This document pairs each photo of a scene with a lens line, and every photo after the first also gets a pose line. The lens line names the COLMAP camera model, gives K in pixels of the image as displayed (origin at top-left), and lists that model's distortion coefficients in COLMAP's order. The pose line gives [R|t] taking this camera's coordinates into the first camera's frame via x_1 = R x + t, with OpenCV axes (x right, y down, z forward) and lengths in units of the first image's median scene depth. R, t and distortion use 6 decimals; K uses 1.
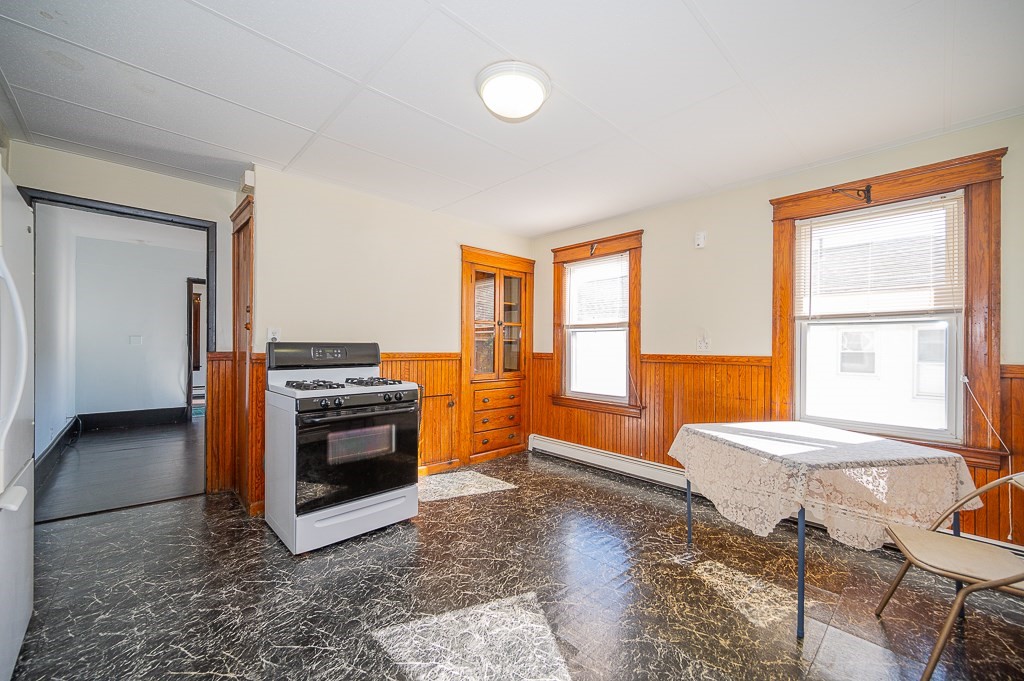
lens RADIAL K [[395.1, 0, 513.0], [0, 395.1, 343.3], [0, 0, 1]] dist [-0.002171, -0.000219]
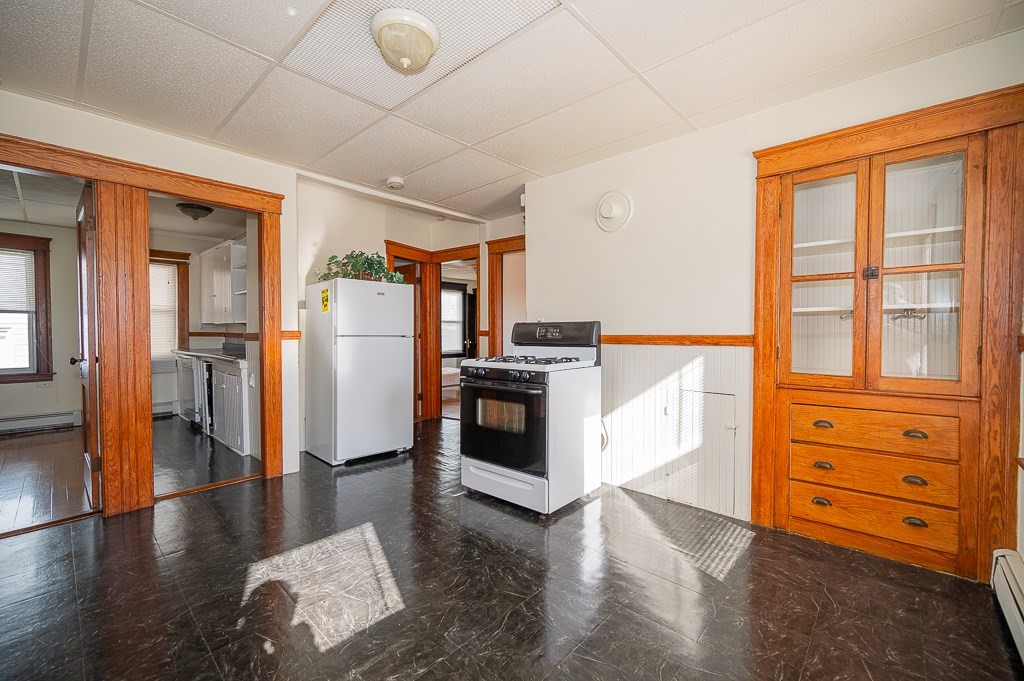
lens RADIAL K [[426.8, 0, 512.0], [0, 426.8, 340.5], [0, 0, 1]] dist [0.000134, -0.000283]
pose [[0.083306, 0.014952, -0.996412, 0.536391], [0.007933, 0.999846, 0.015667, 0.022730], [0.996492, -0.009210, 0.083174, 0.643928]]
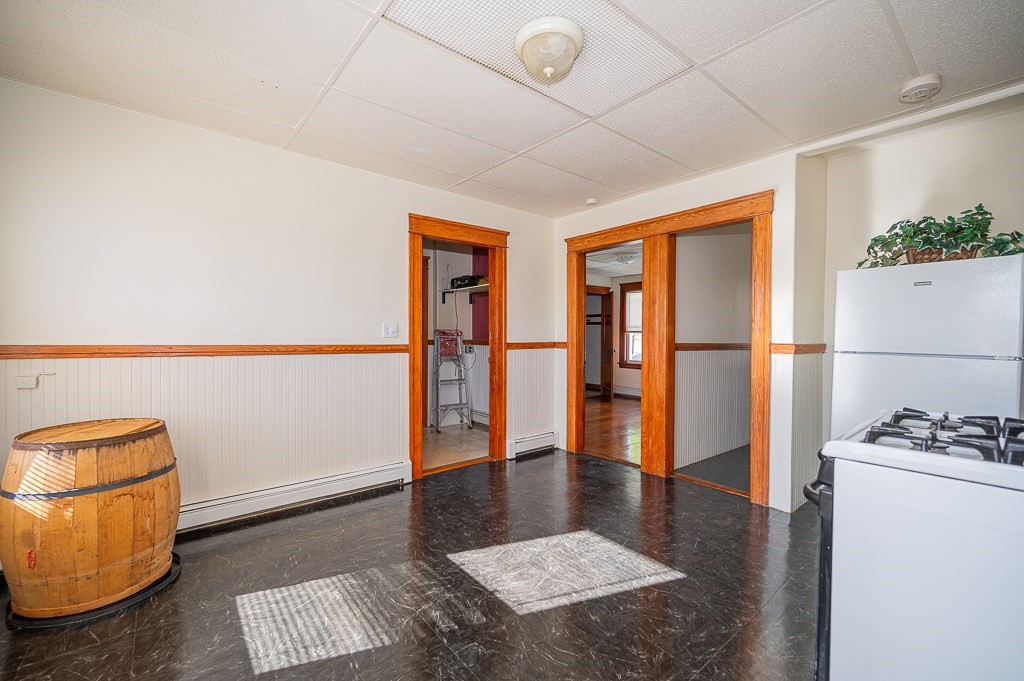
lens RADIAL K [[426.8, 0, 512.0], [0, 426.8, 340.5], [0, 0, 1]] dist [0.000134, -0.000283]
pose [[-0.997749, -0.011263, 0.066111, 0.010955], [-0.011217, 0.999937, 0.001077, 0.011817], [-0.066119, 0.000333, -0.997812, 1.072130]]
